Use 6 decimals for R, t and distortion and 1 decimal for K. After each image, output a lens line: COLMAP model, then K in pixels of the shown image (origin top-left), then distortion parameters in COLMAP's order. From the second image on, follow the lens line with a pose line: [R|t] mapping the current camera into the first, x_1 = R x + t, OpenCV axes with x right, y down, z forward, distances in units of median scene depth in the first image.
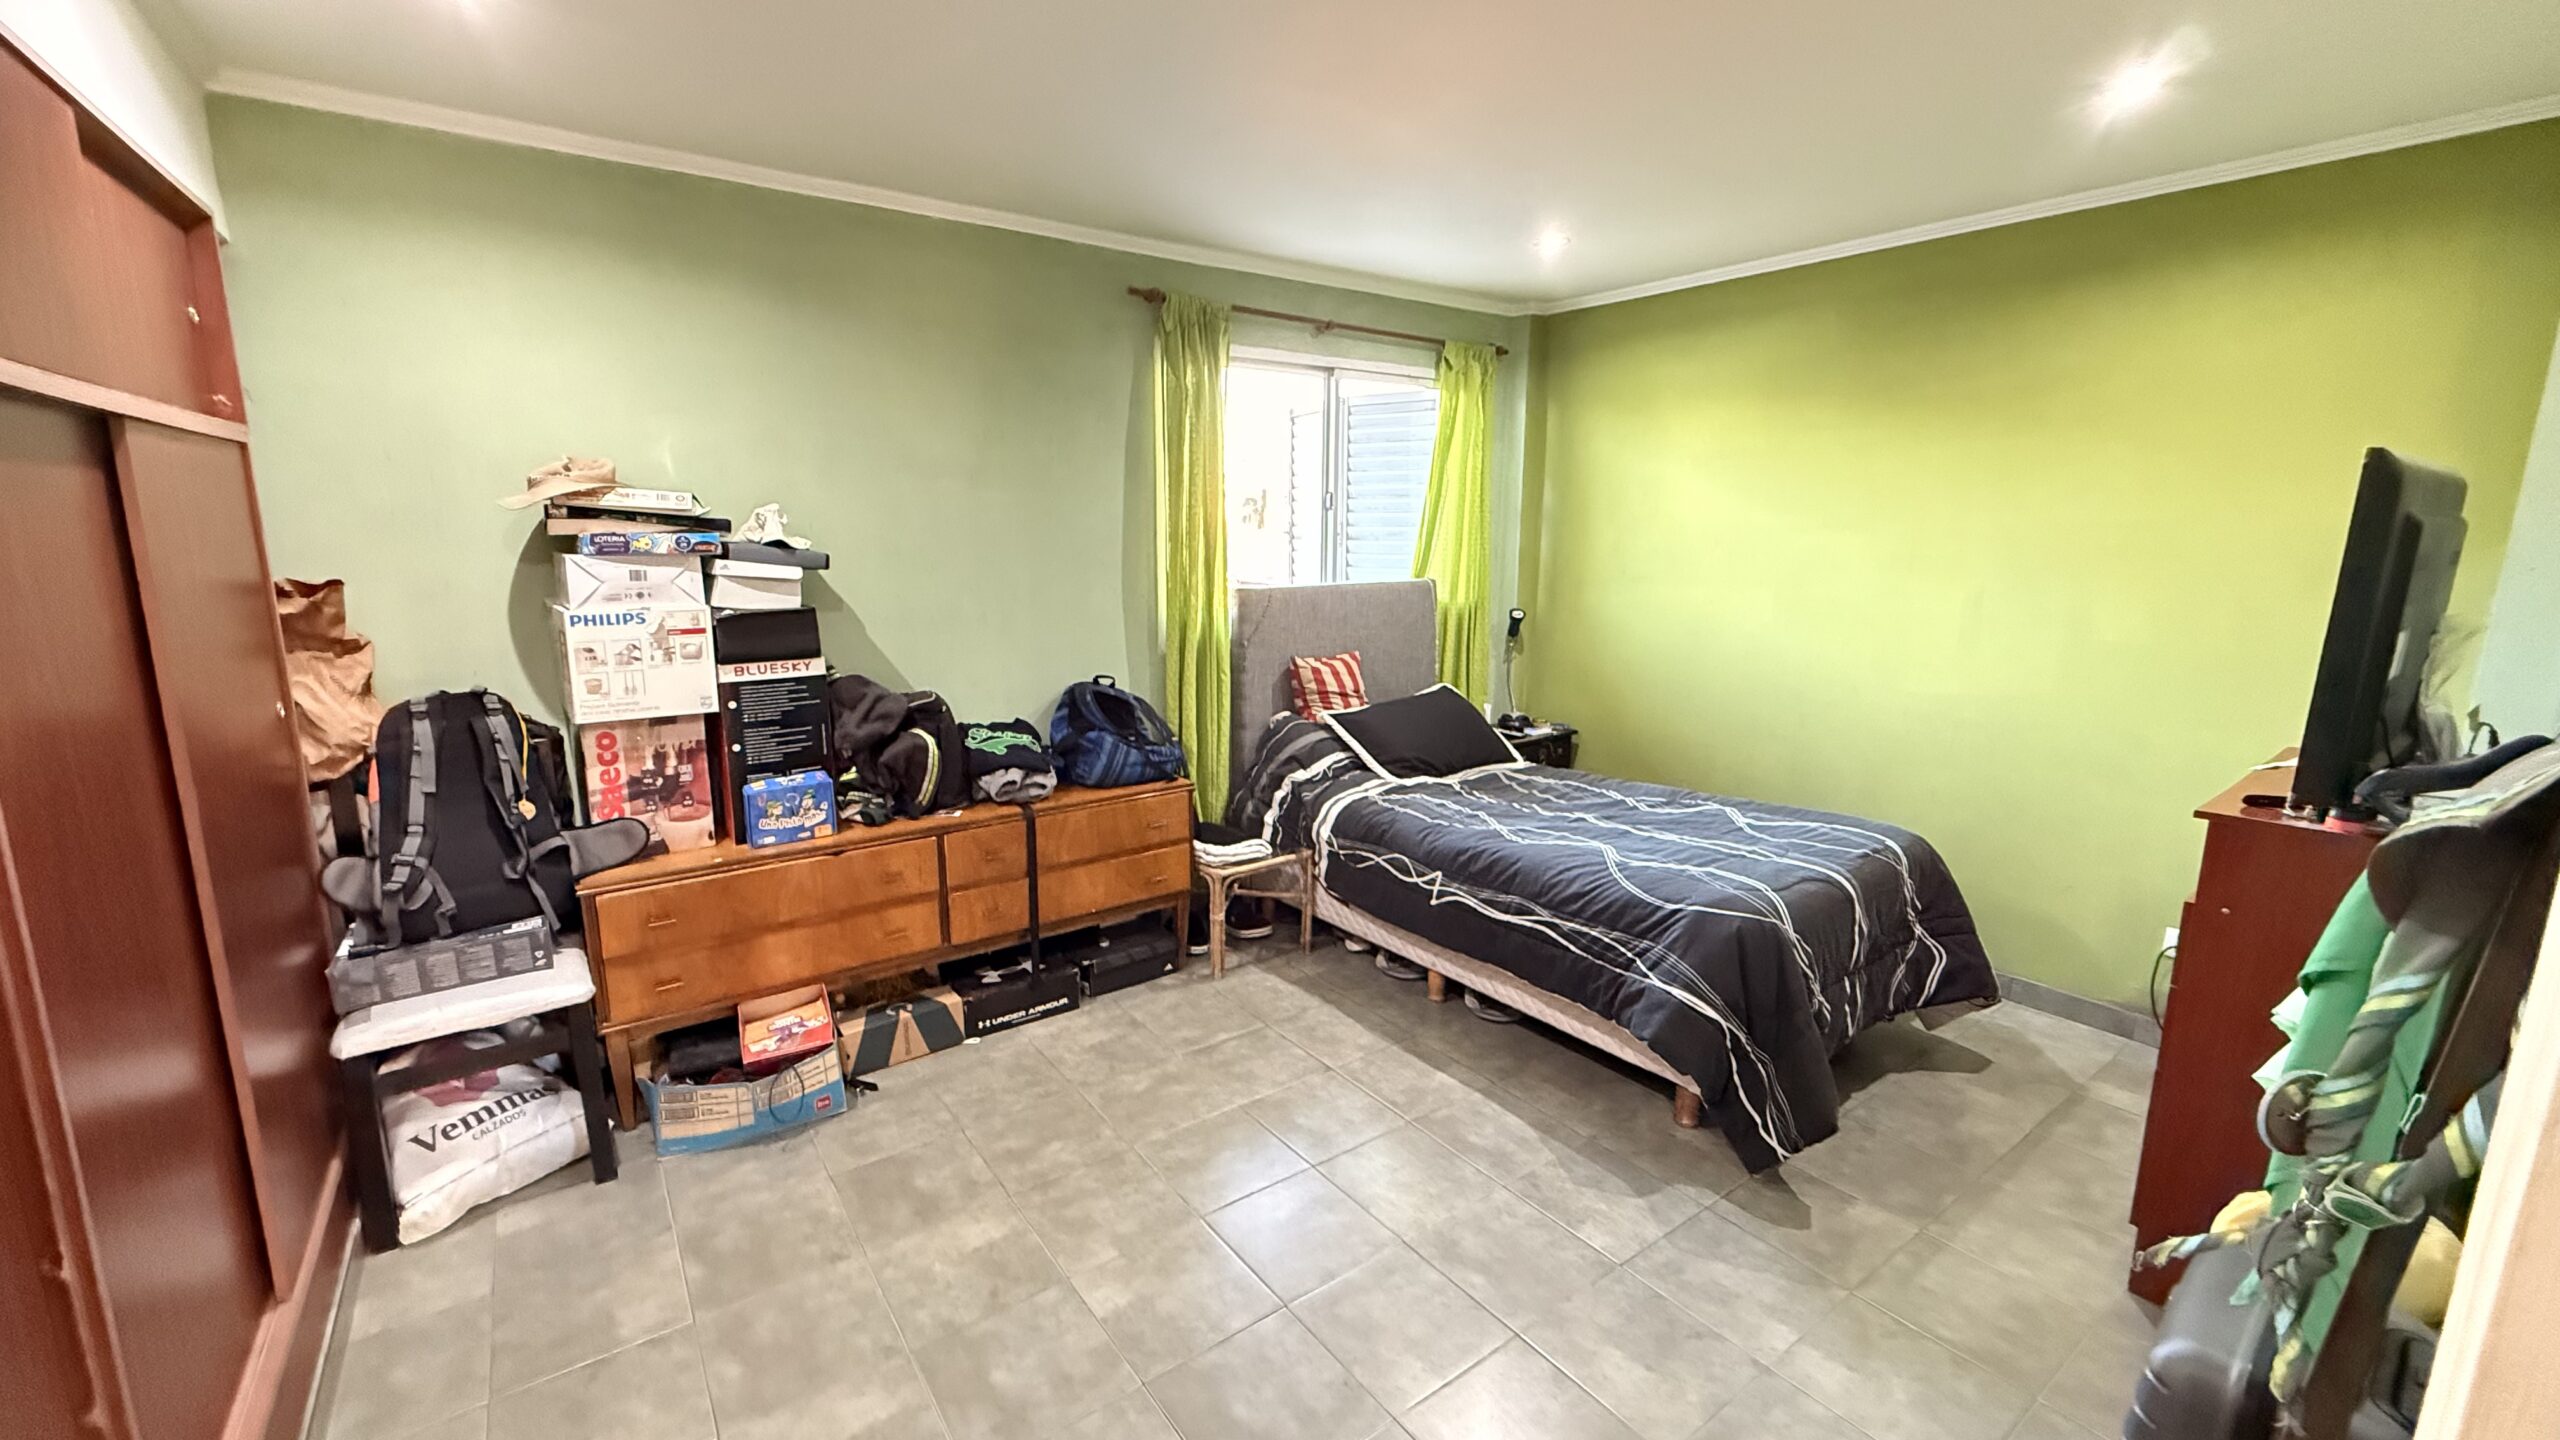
lens RADIAL K [[1015.3, 0, 1273.3], [0, 1015.3, 719.0], [0, 0, 1]] dist [-0.001077, 0.000254]
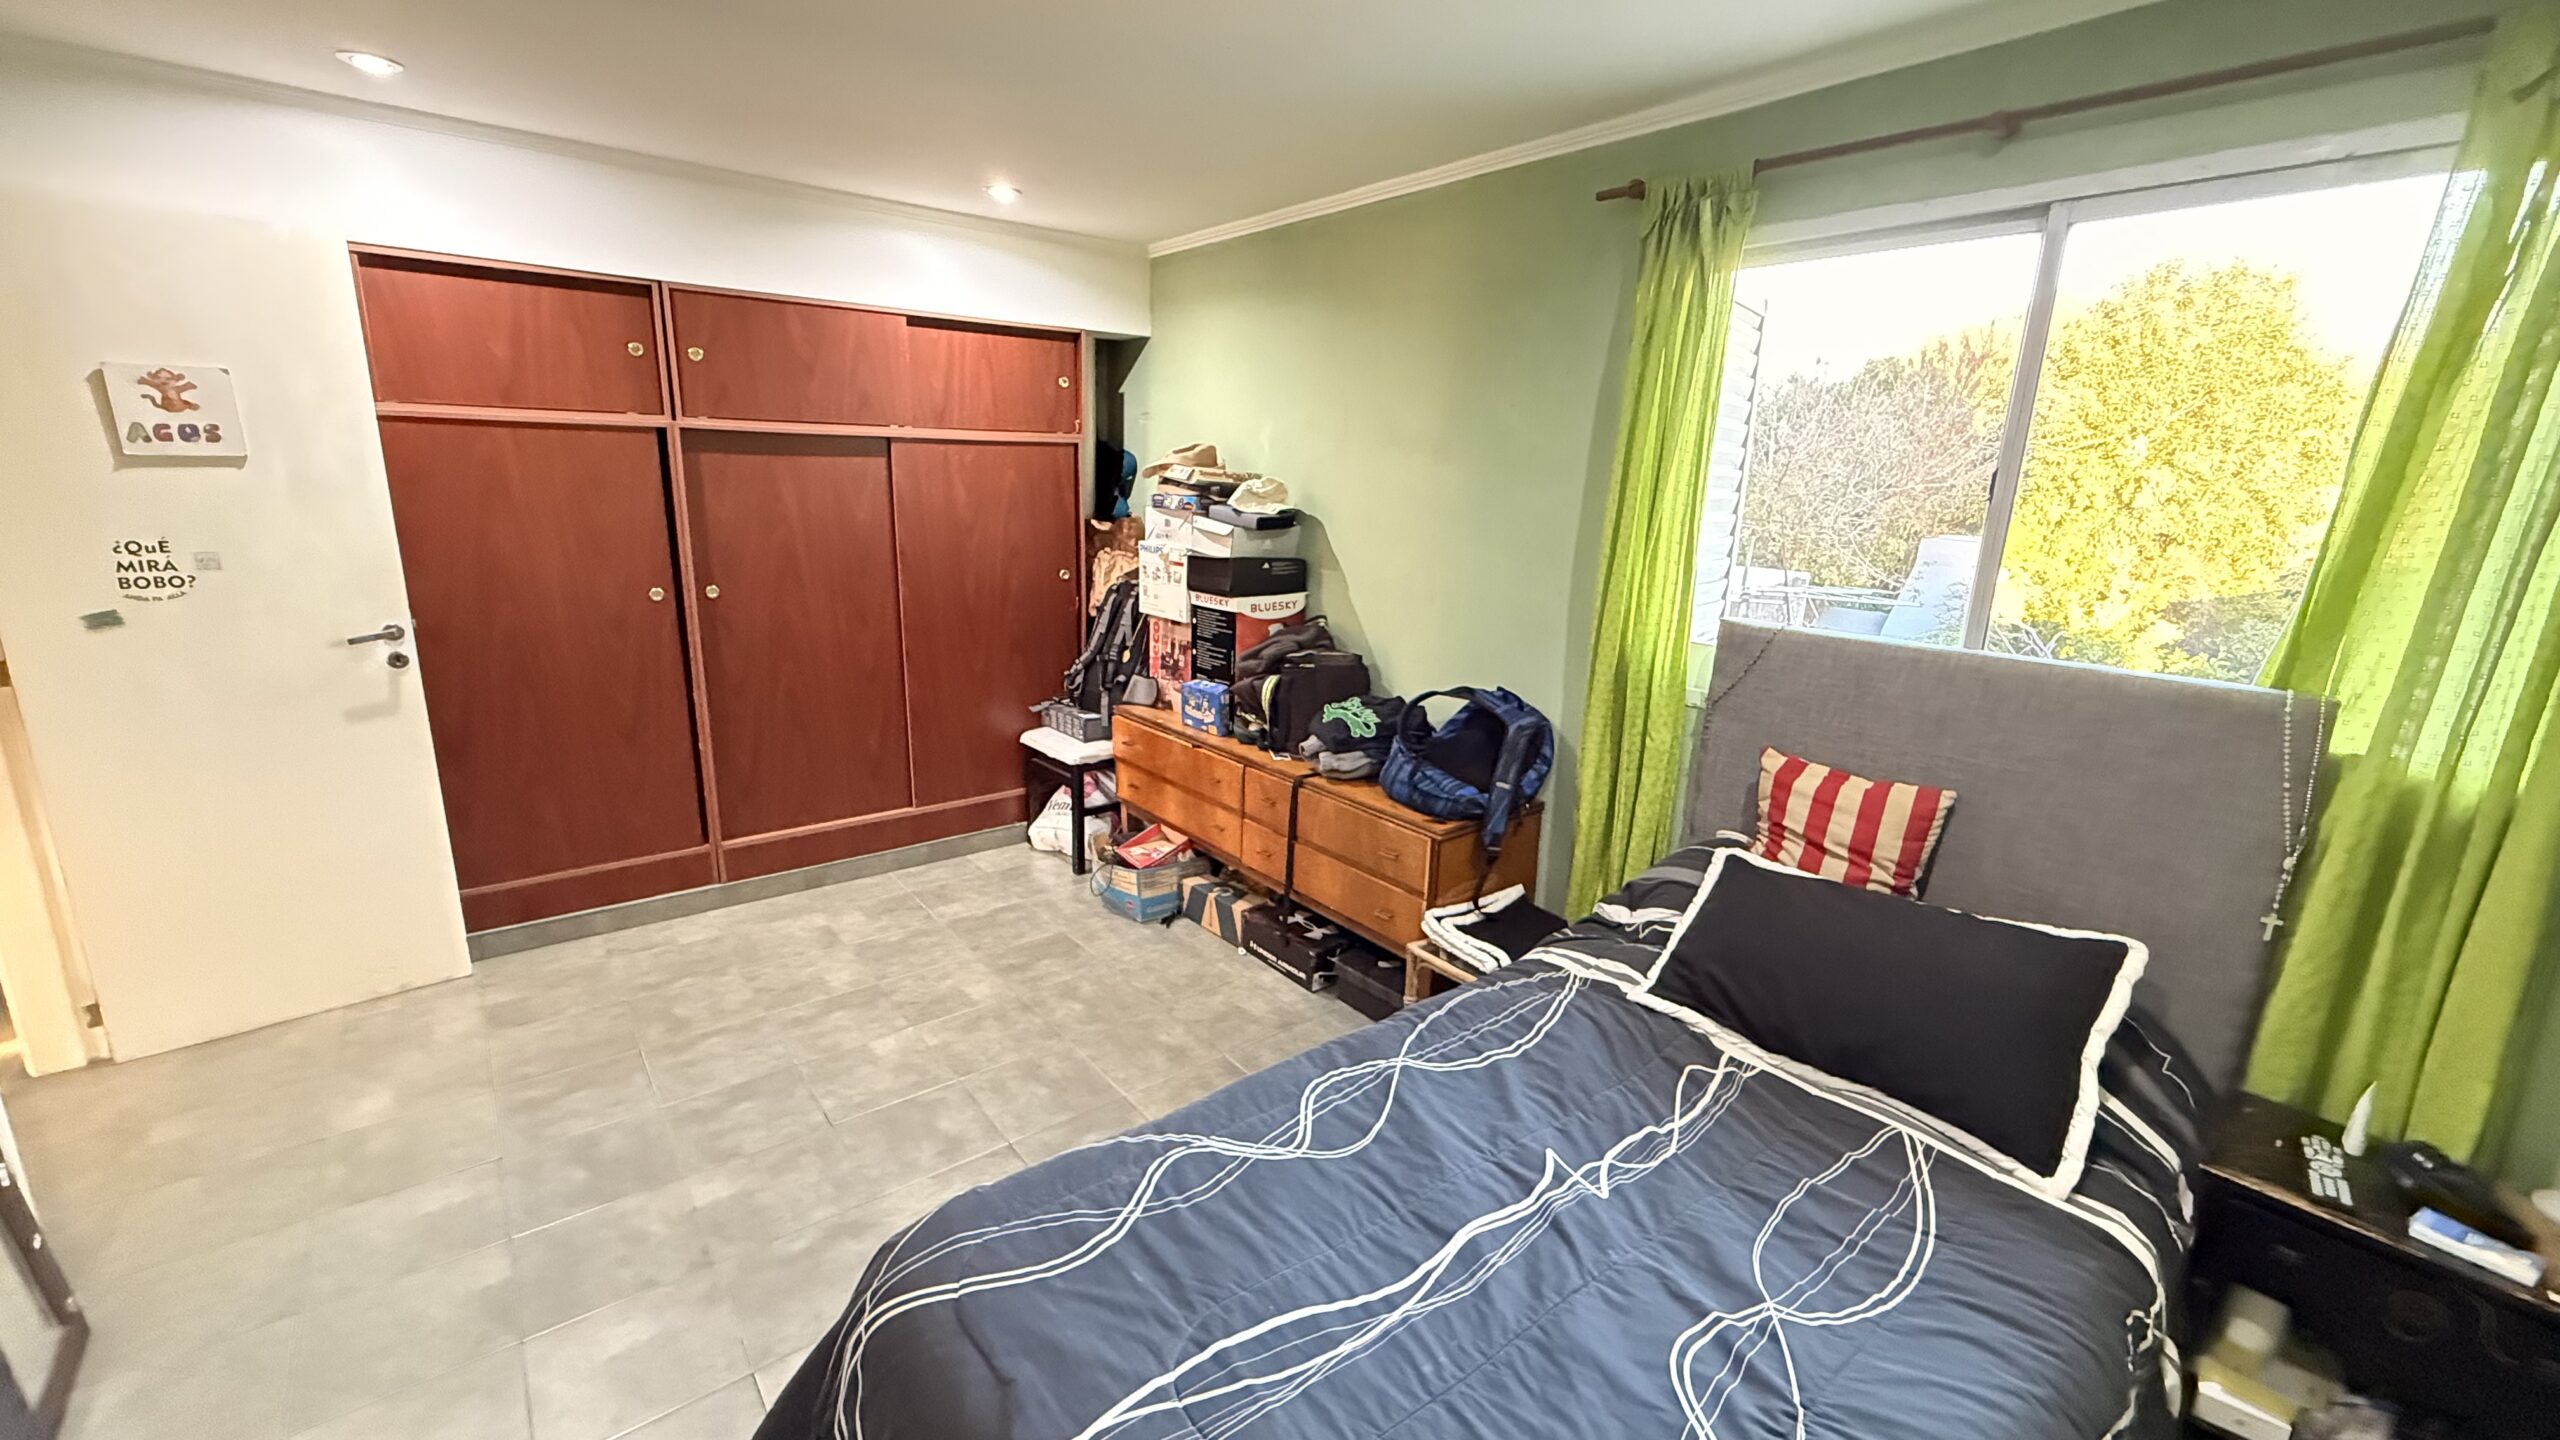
lens RADIAL K [[1015.3, 0, 1273.3], [0, 1015.3, 719.0], [0, 0, 1]] dist [-0.001077, 0.000254]
pose [[0.047815, 0.237947, -0.970101, 0.825699], [-0.218412, 0.950199, 0.222300, -0.210966], [0.974684, 0.201252, 0.097404, 0.960507]]
